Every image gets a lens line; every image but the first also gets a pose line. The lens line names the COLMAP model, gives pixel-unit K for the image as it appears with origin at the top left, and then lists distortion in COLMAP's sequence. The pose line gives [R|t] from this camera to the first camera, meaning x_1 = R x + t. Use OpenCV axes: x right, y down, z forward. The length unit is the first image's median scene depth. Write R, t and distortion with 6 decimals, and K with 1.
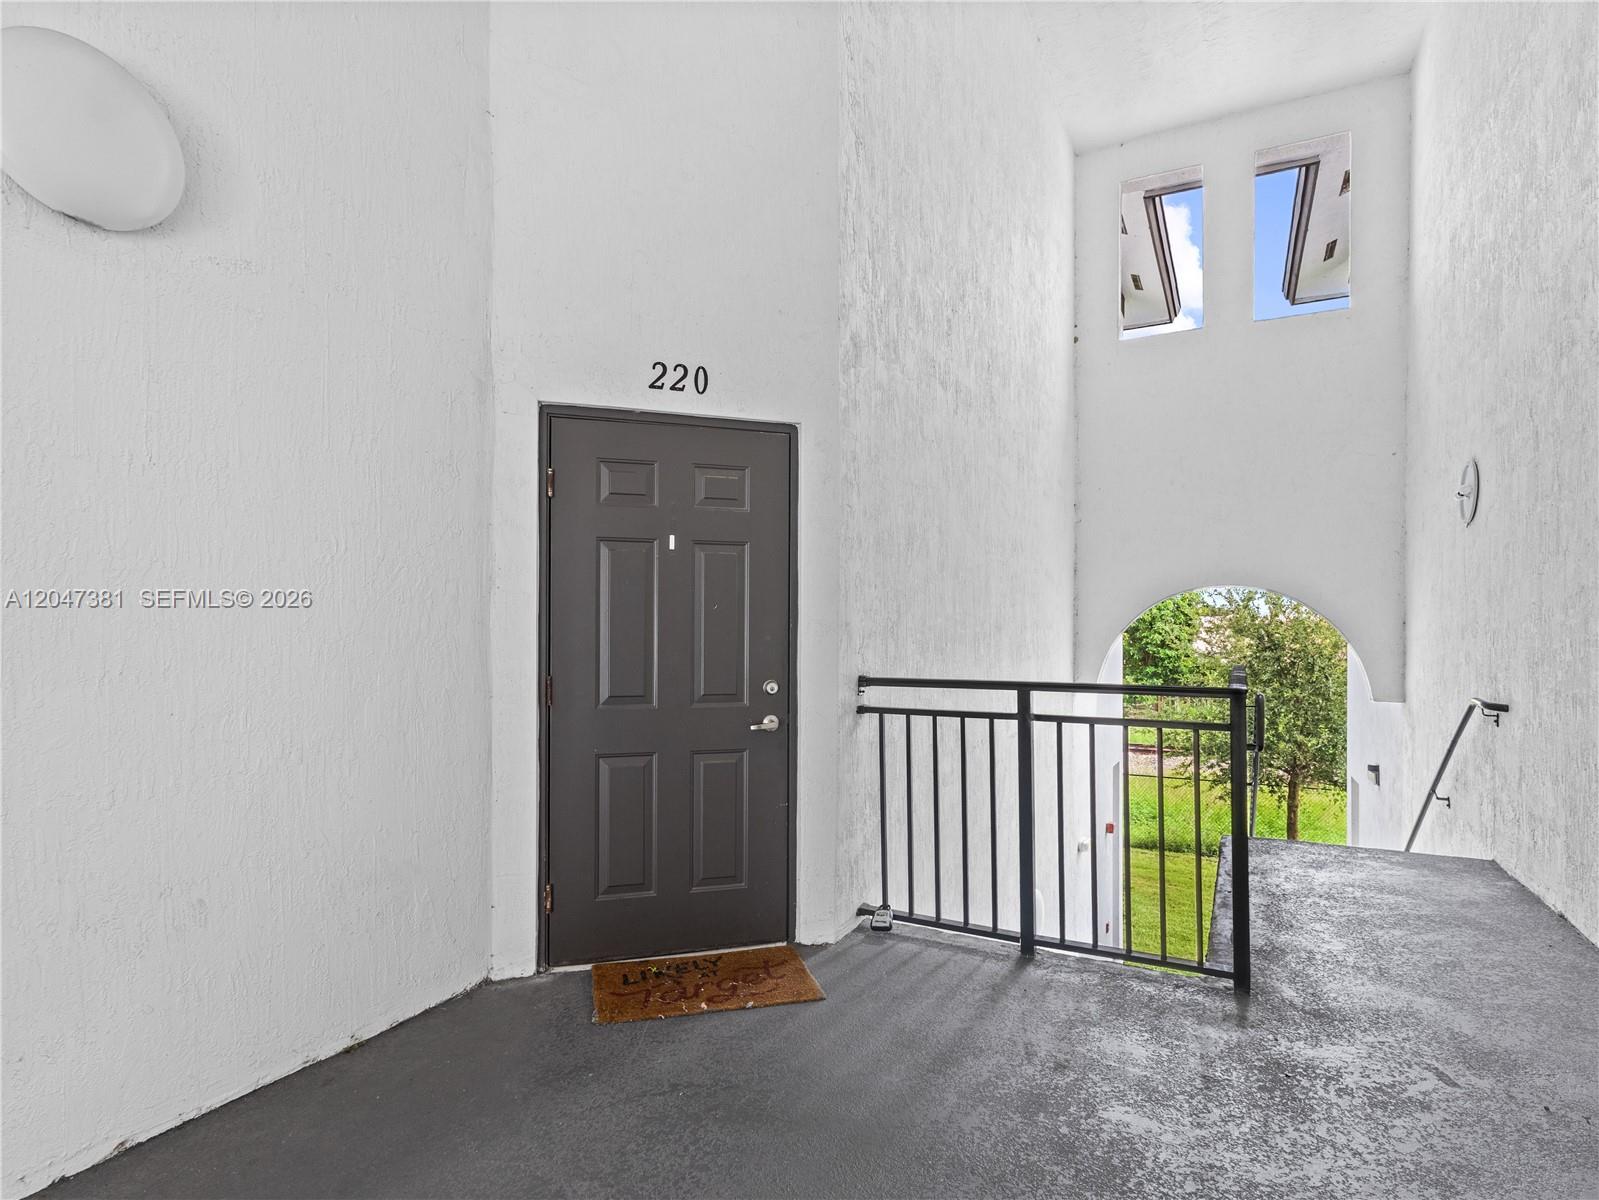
lens RADIAL K [[841.6, 0, 766.1], [0, 841.6, 610.4], [0, 0, 1]] dist [0.002617, 0.001413]
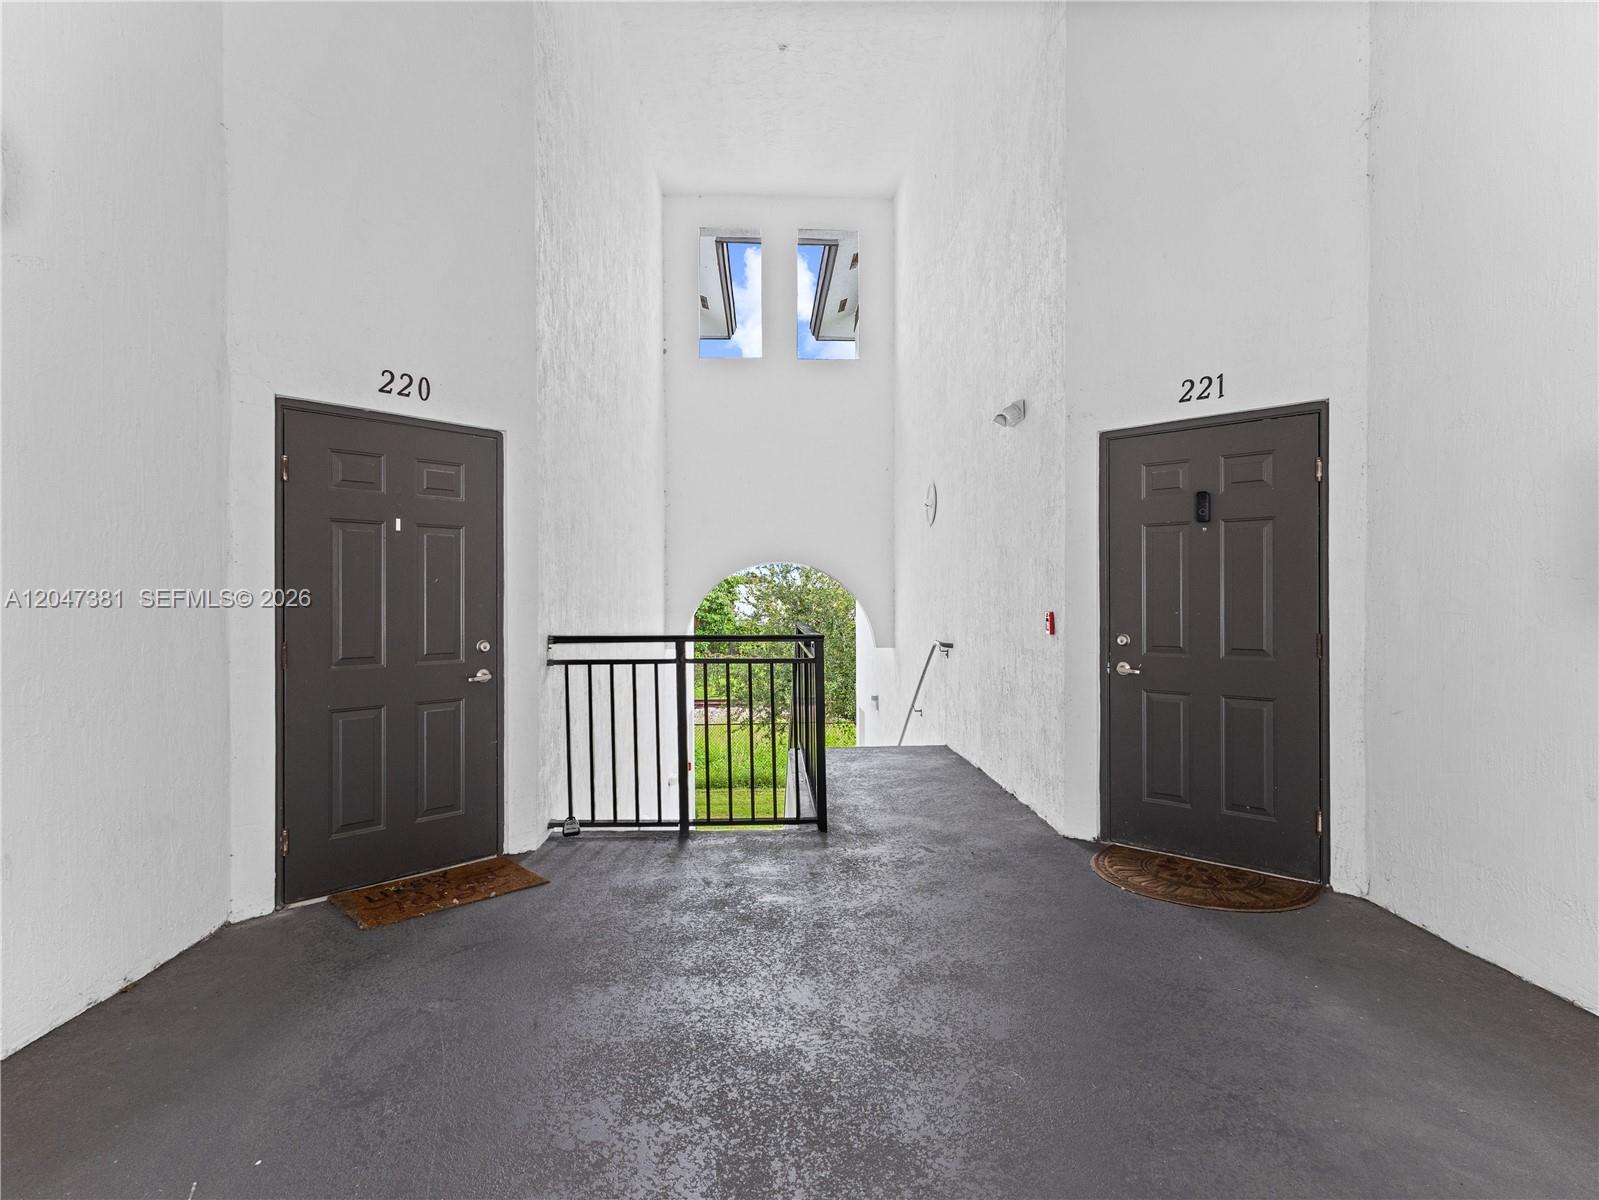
lens RADIAL K [[830.5, 0, 718.2], [0, 830.5, 548.9], [0, 0, 1]] dist [0.000459, 0.000039]
pose [[0.900243, 0.019120, 0.434968, -0.214129], [-0.003240, 0.999302, -0.037220, -0.005607], [-0.435376, 0.032097, 0.899677, -0.232828]]
